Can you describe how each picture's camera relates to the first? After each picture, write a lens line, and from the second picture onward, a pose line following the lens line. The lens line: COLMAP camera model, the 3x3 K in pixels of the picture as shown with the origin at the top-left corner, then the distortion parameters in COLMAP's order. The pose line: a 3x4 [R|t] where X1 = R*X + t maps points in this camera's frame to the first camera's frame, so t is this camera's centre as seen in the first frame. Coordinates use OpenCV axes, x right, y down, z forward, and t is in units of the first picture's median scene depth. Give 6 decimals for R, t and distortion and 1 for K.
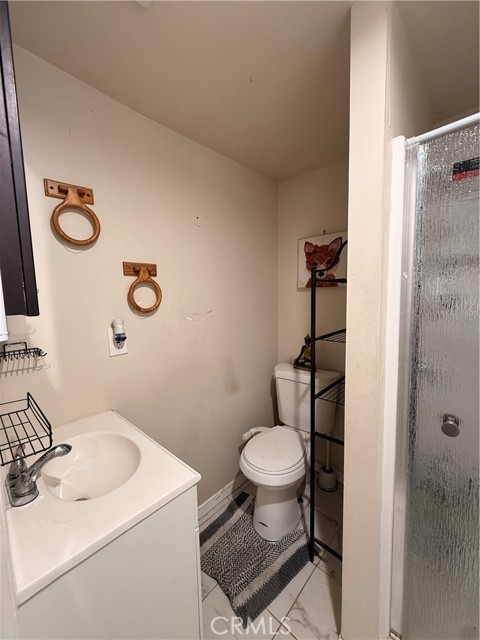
lens RADIAL K [[255.5, 0, 239.4], [0, 255.5, 319.8], [0, 0, 1]] dist [-0.000495, 0.000234]
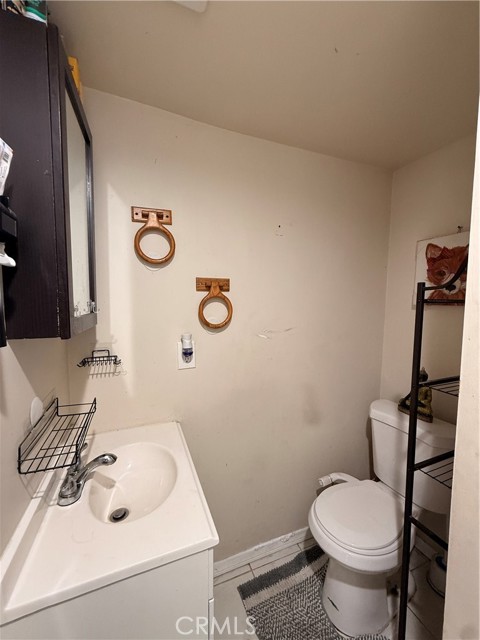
lens RADIAL K [[255.5, 0, 240.3], [0, 255.5, 319.8], [0, 0, 1]] dist [-0.000495, 0.000234]
pose [[0.905997, 0.059070, -0.419143, 0.133370], [-0.068584, 0.997616, -0.007653, -0.061522], [0.417692, 0.035680, 0.907888, 0.152687]]
